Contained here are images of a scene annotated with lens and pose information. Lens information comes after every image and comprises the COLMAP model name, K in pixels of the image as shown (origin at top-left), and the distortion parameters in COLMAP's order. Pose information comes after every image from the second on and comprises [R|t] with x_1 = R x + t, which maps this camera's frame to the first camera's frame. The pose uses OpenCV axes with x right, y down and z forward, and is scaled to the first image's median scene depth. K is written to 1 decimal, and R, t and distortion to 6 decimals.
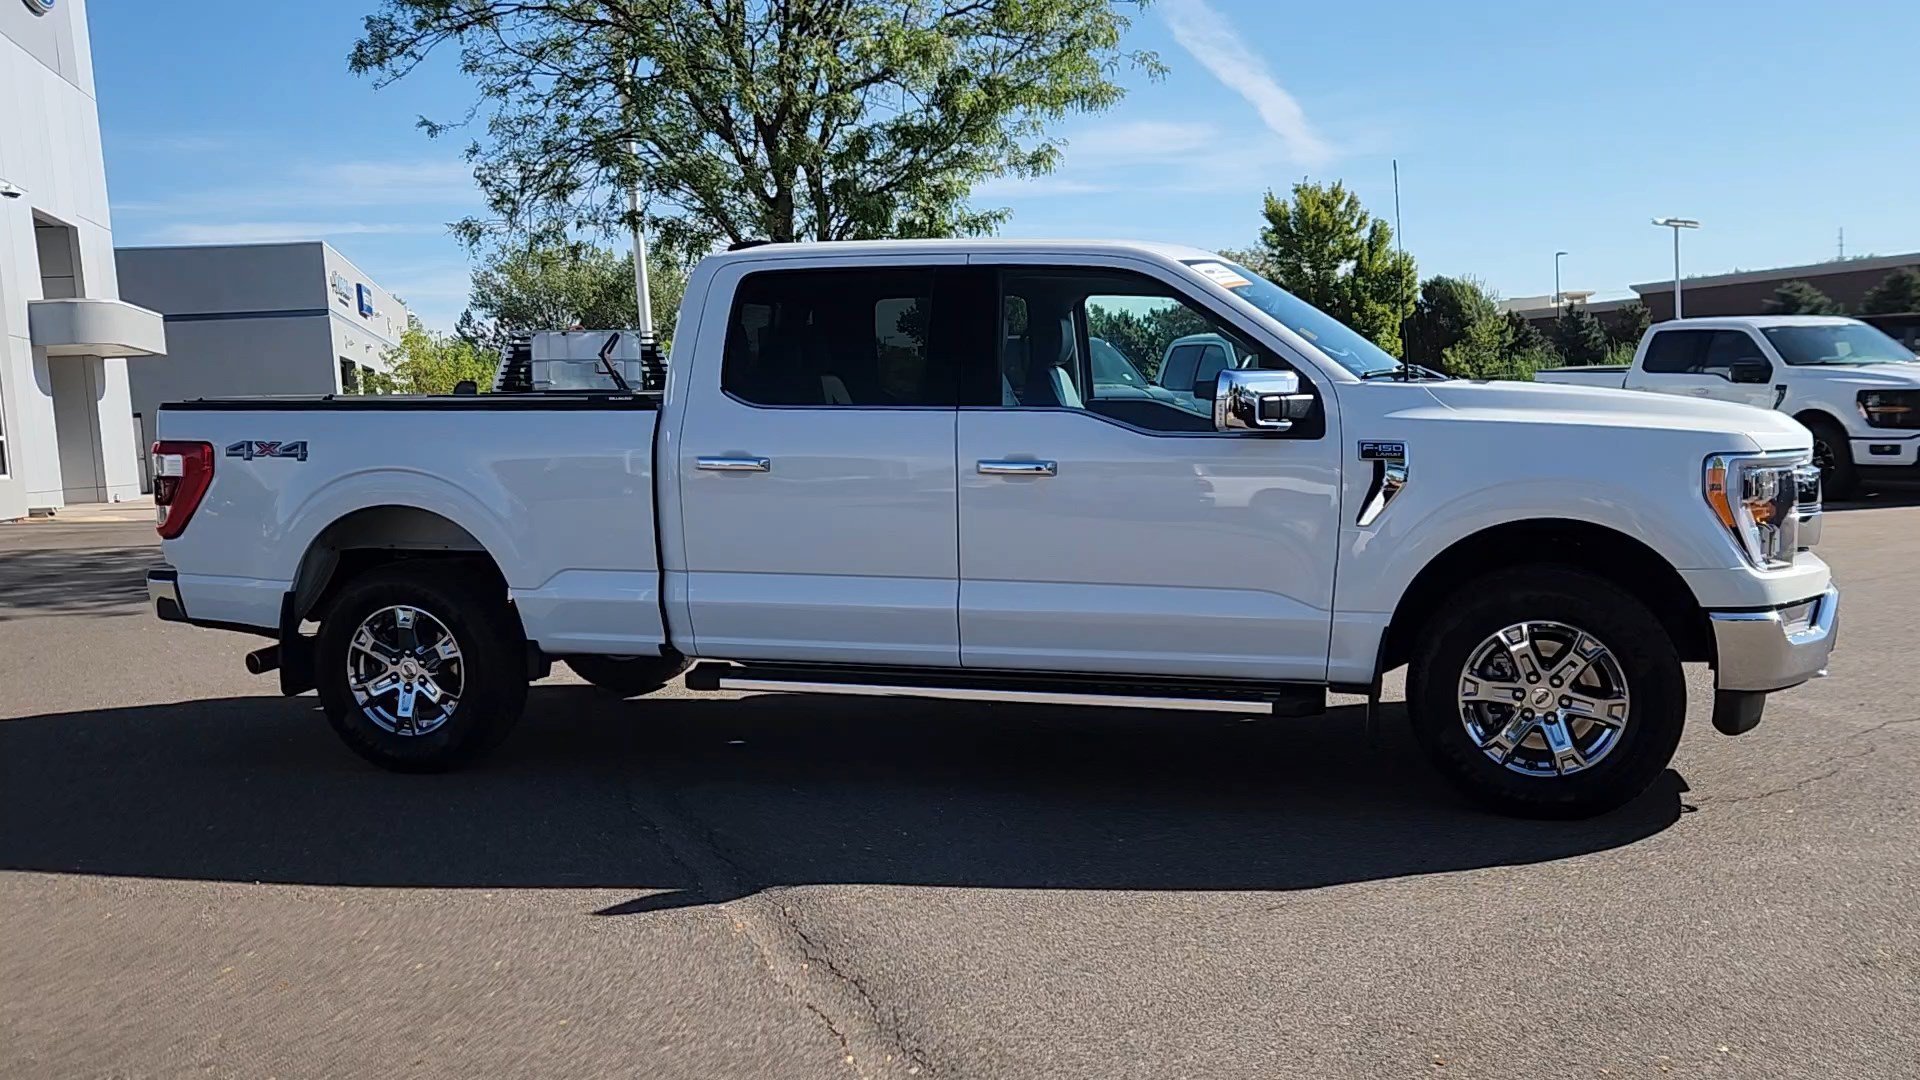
lens RADIAL K [[1614.3, 0, 951.1], [0, 1614.3, 556.2], [0, 0, 1]] dist [0.042113, -0.035444]
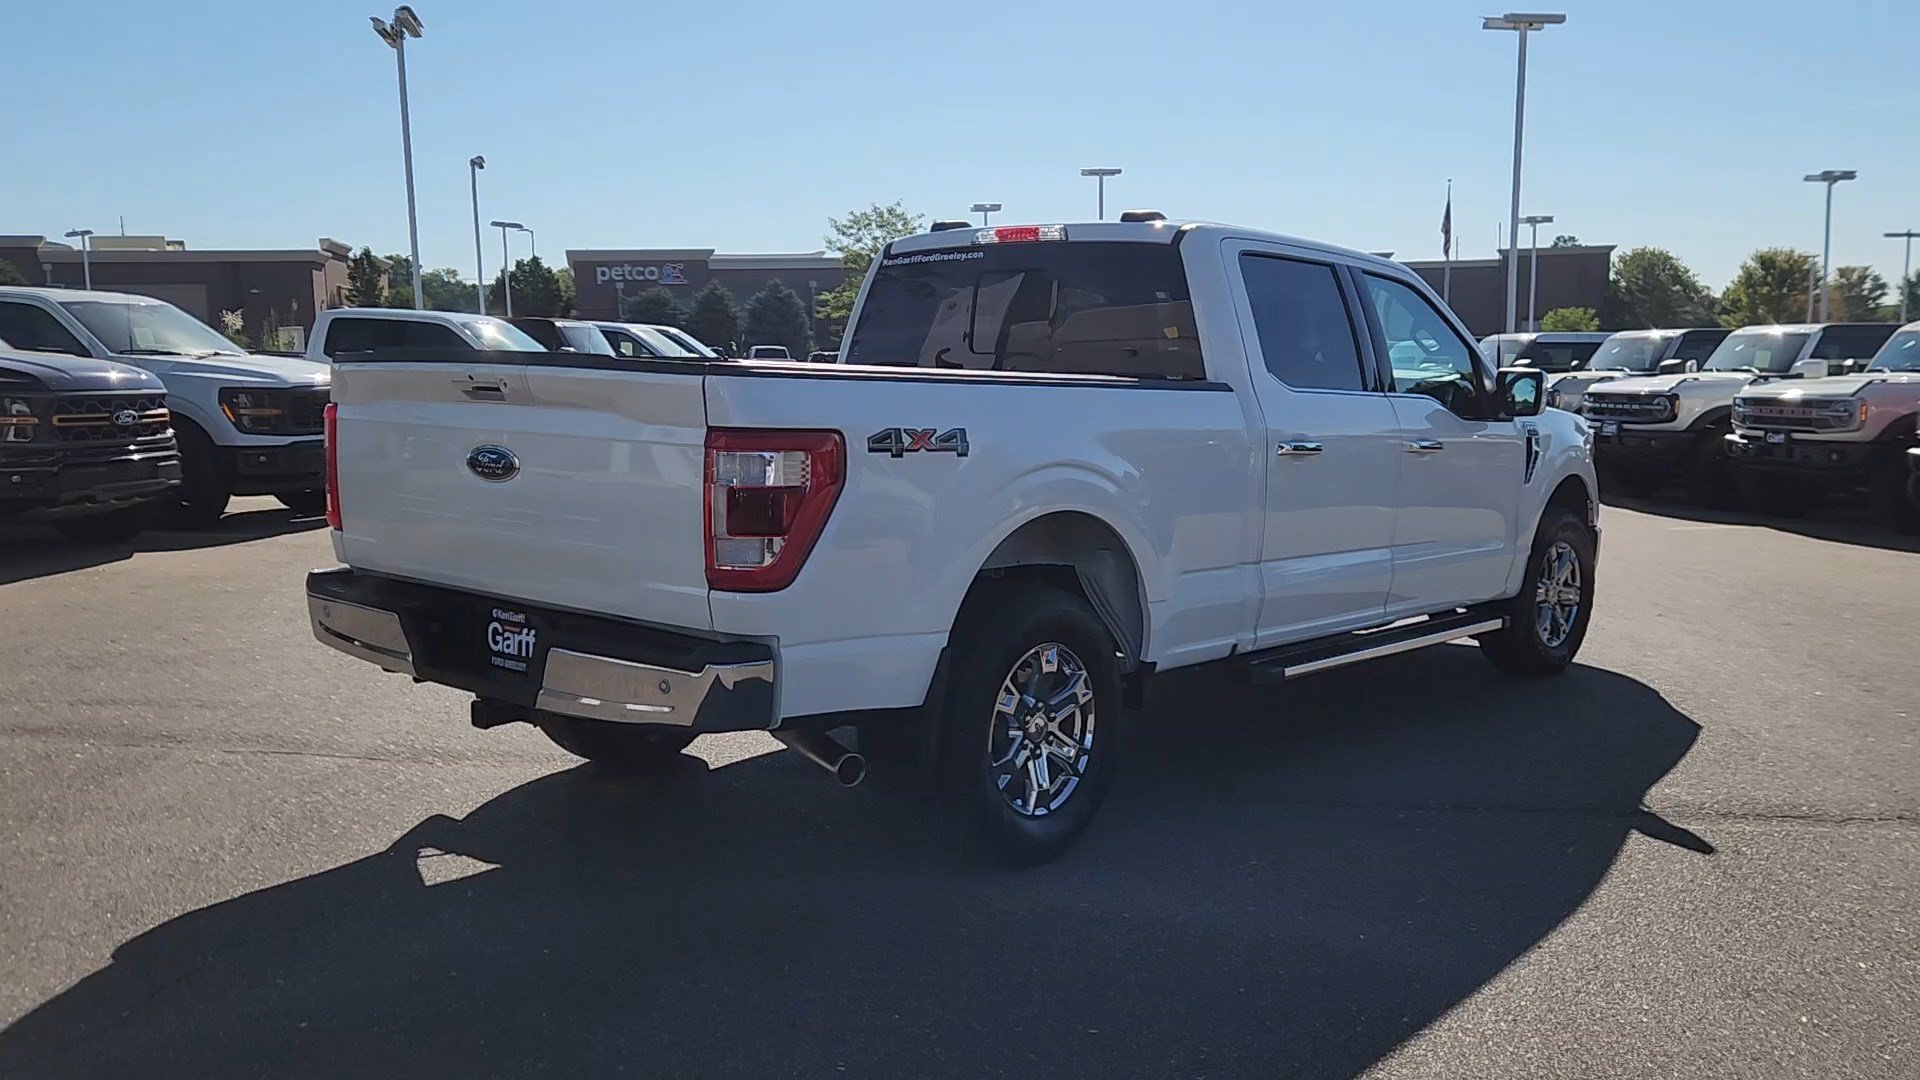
lens RADIAL K [[1614.3, 0, 946.7], [0, 1614.3, 550.7], [0, 0, 1]] dist [0.042113, -0.035444]
pose [[0.430077, -0.072312, 0.899892, -1.027482], [0.067303, 0.996581, 0.047916, -0.051987], [-0.900280, 0.039958, 0.433473, 0.706884]]
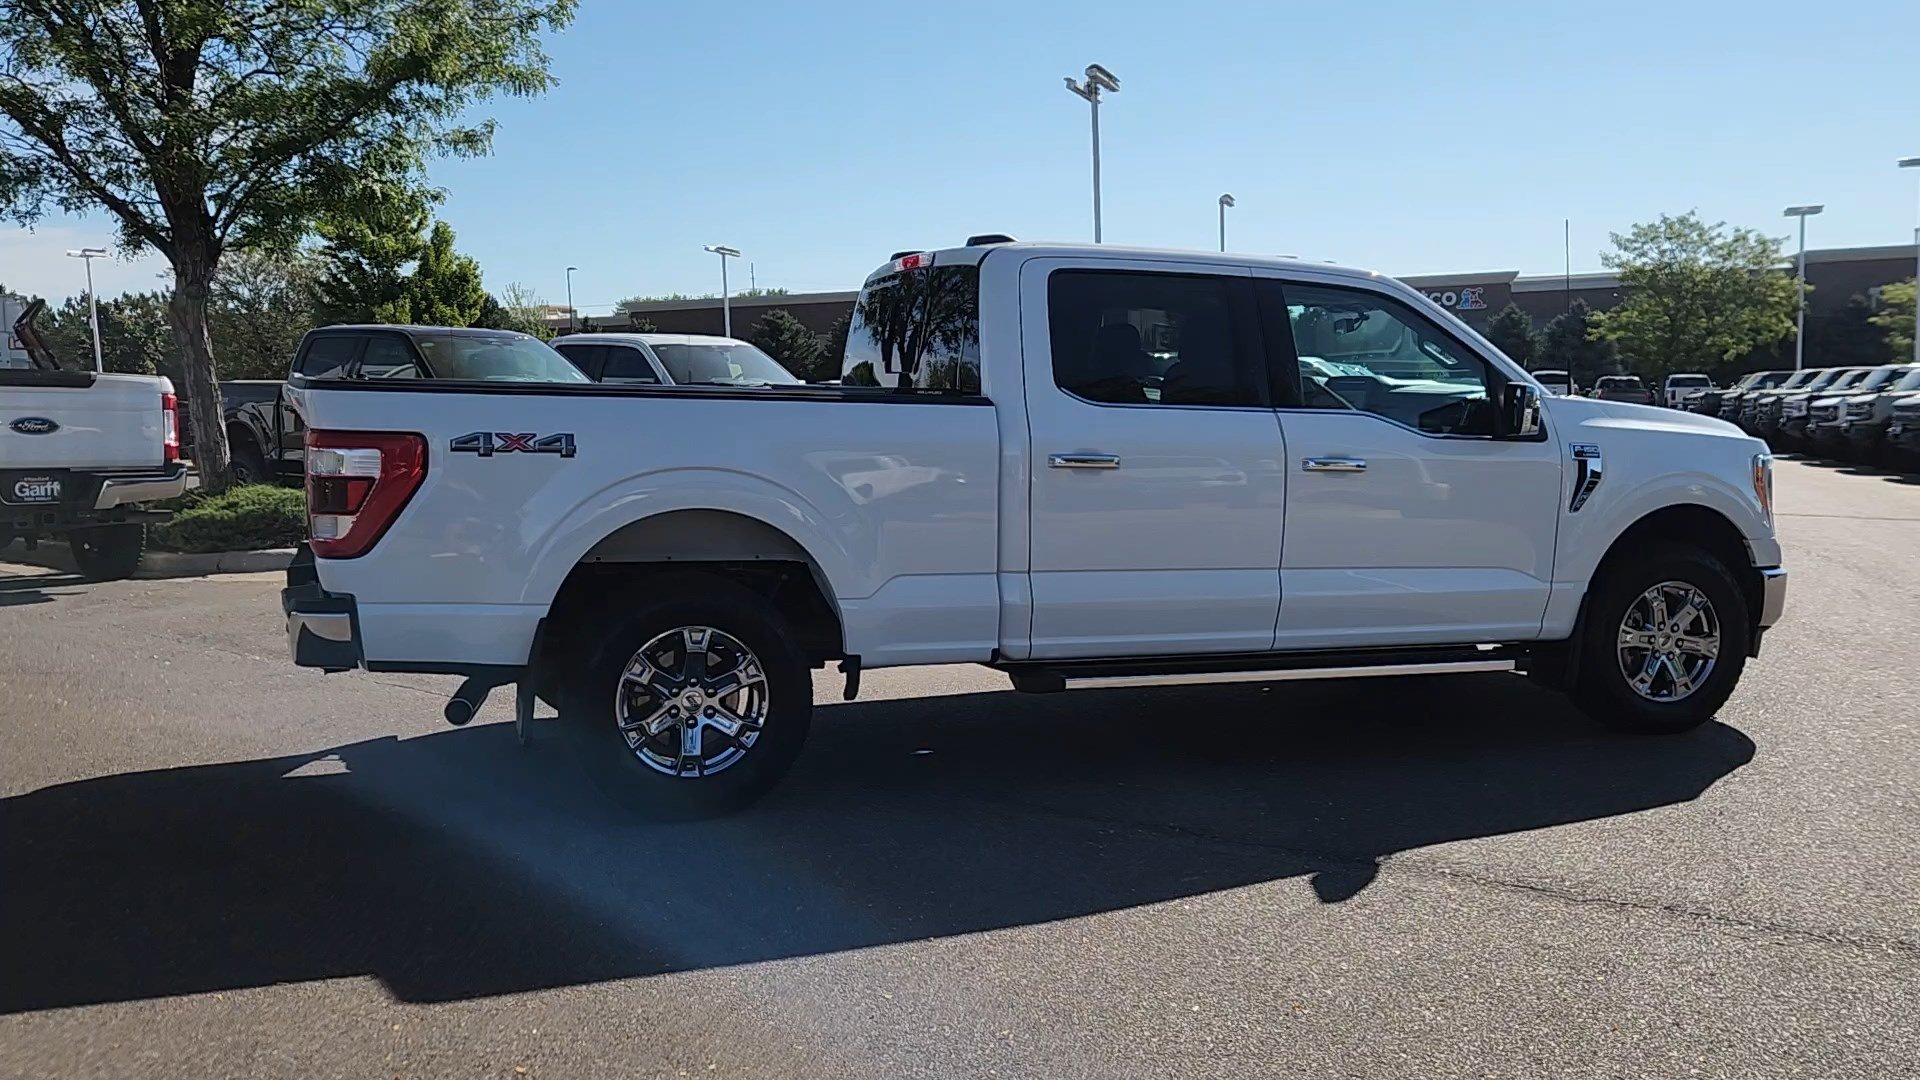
lens RADIAL K [[1614.3, 0, 946.8], [0, 1614.3, 547.2], [0, 0, 1]] dist [0.042113, -0.035444]
pose [[0.813060, -0.028120, 0.581500, -0.720690], [0.033236, 0.999446, 0.001859, -0.008435], [-0.581230, 0.017815, 0.813544, 0.222454]]
